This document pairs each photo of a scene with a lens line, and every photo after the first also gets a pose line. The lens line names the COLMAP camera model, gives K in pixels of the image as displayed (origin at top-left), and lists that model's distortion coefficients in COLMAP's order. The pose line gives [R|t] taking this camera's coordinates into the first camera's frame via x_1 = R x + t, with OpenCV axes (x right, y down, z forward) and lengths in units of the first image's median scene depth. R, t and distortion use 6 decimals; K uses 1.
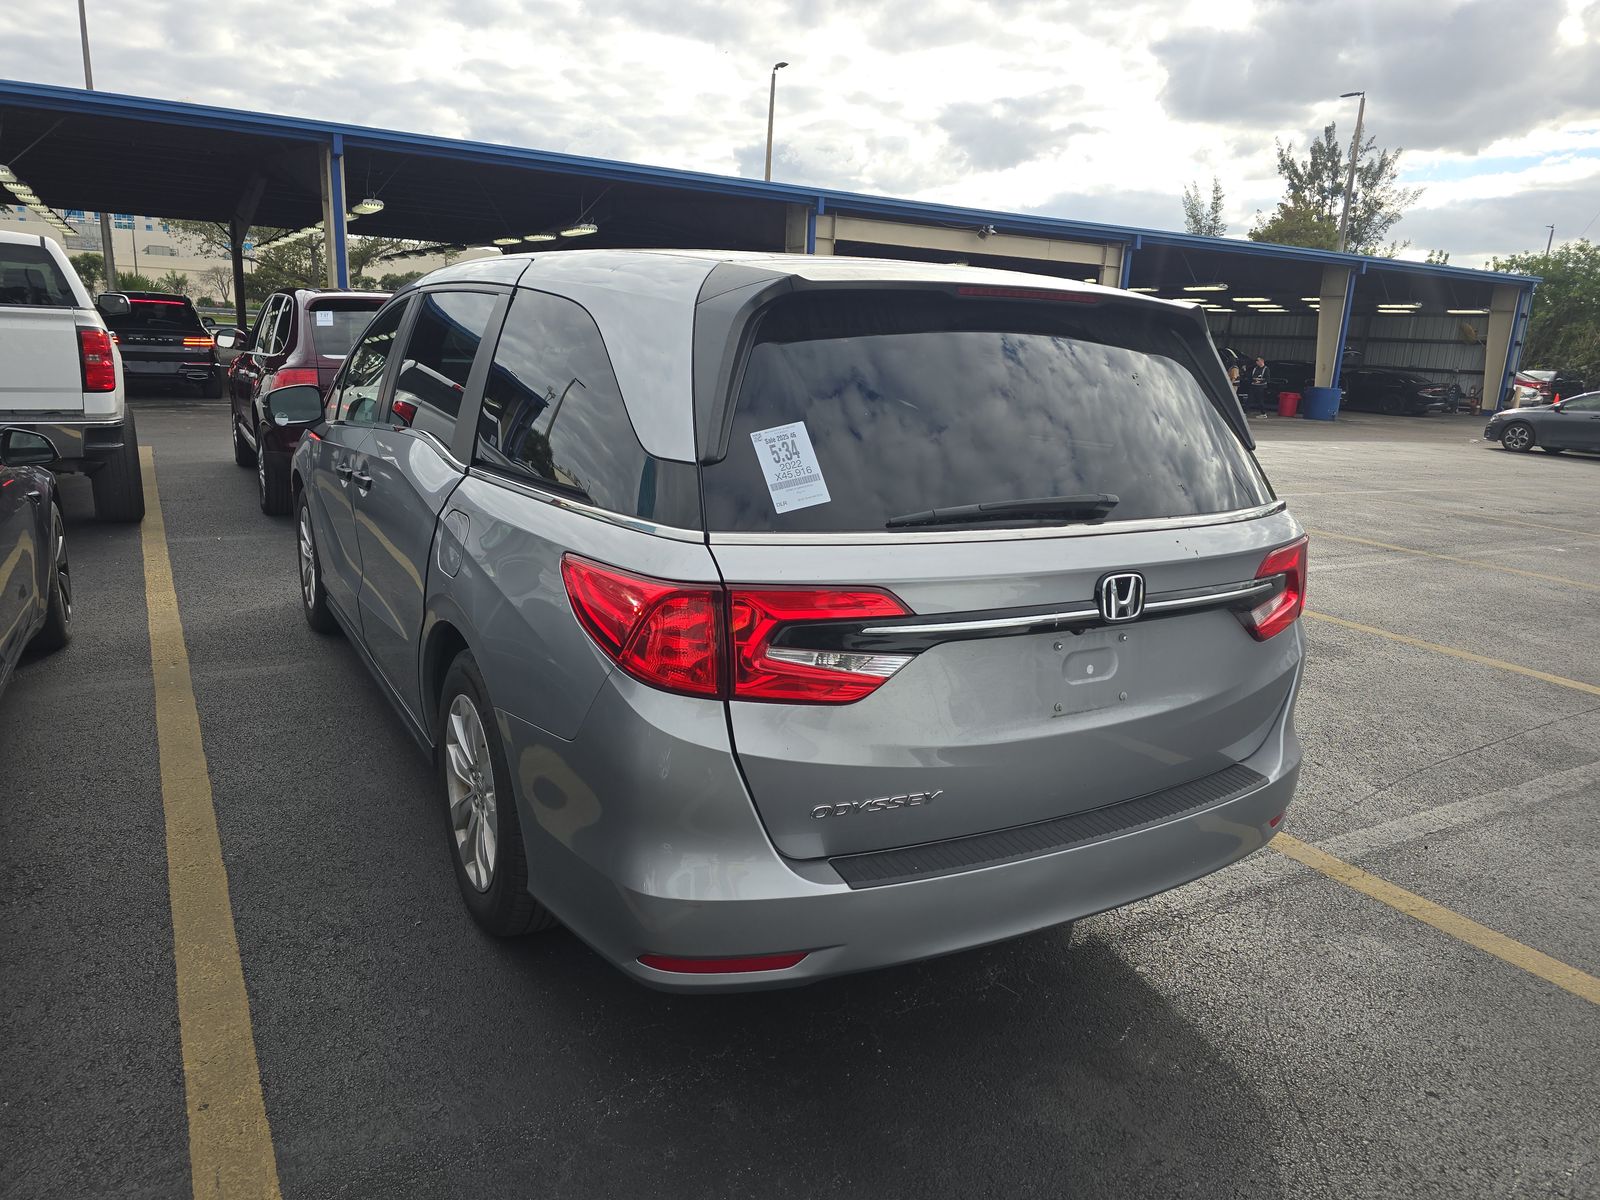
lens RADIAL K [[1068.1, 0, 778.4], [0, 1068.1, 605.5], [0, 0, 1]] dist [0.053285, -0.040963]
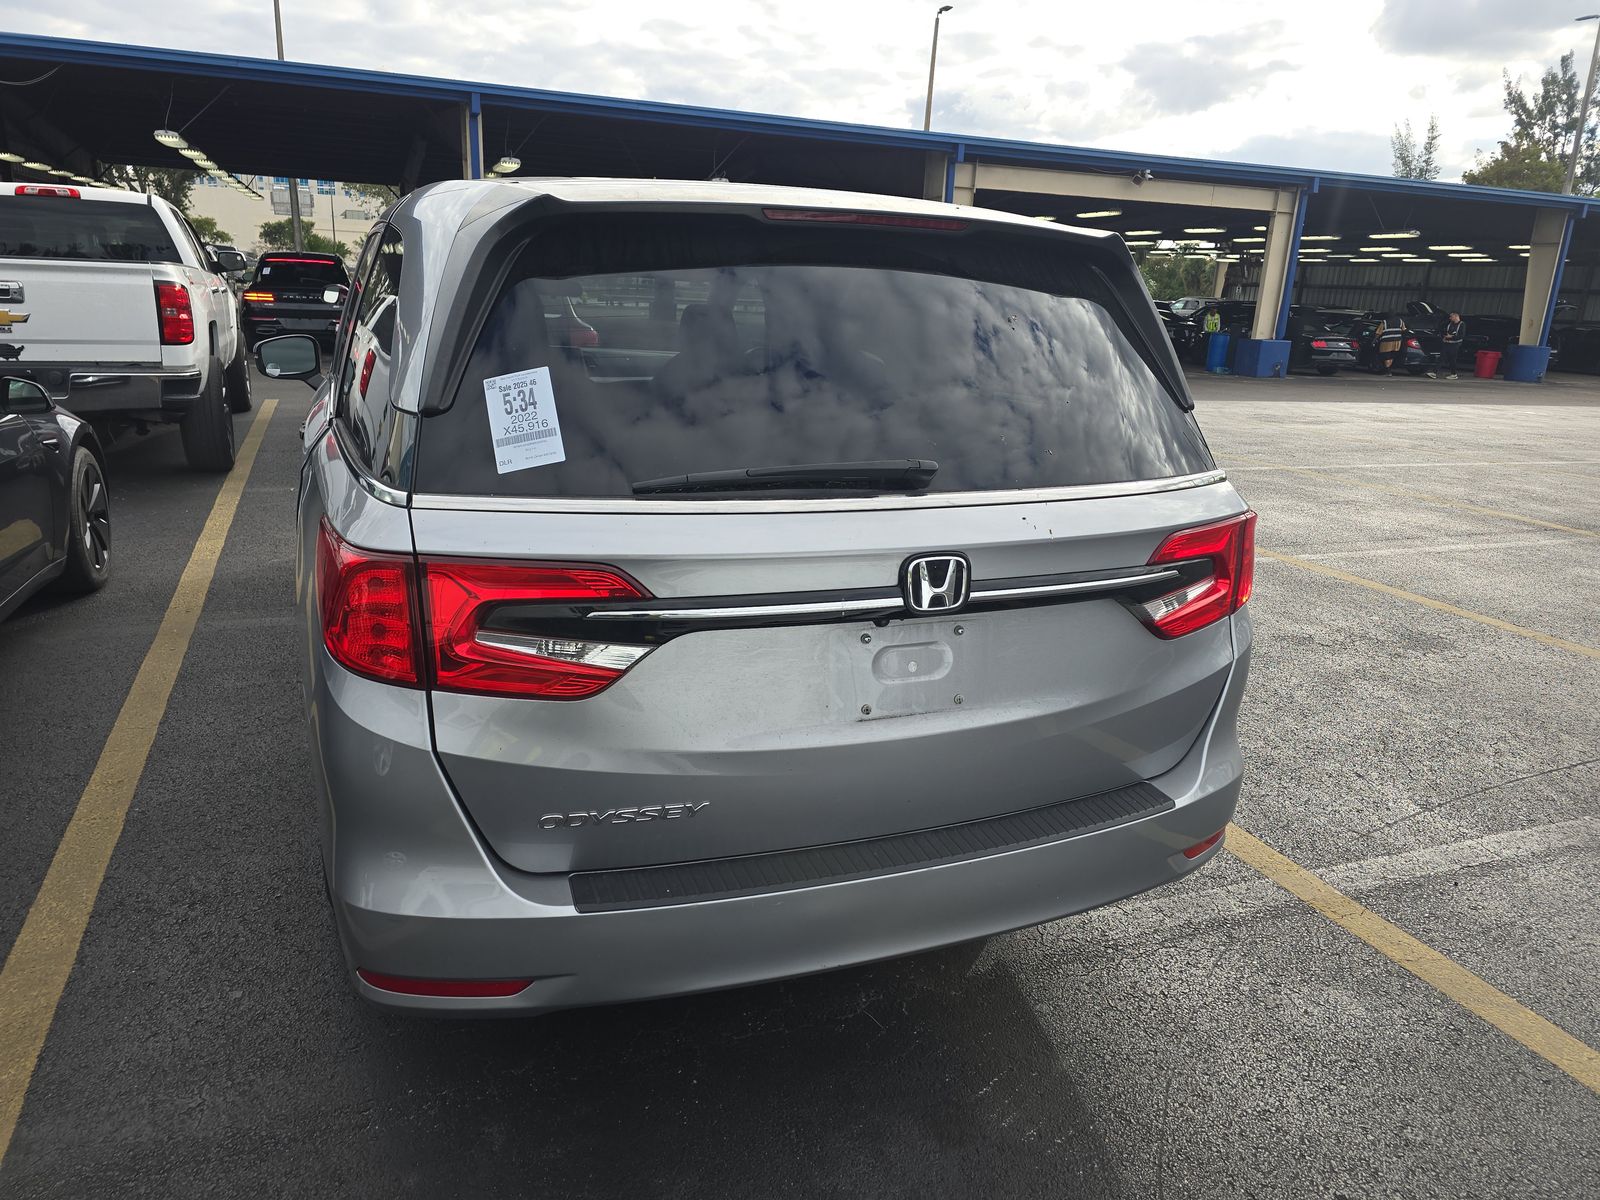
lens RADIAL K [[1068.1, 0, 778.4], [0, 1068.1, 605.5], [0, 0, 1]] dist [0.053285, -0.040963]
pose [[0.989869, 0.035460, -0.137486, 0.222953], [-0.030390, 0.998785, 0.038803, -0.013679], [0.138695, -0.034232, 0.989743, 0.115349]]
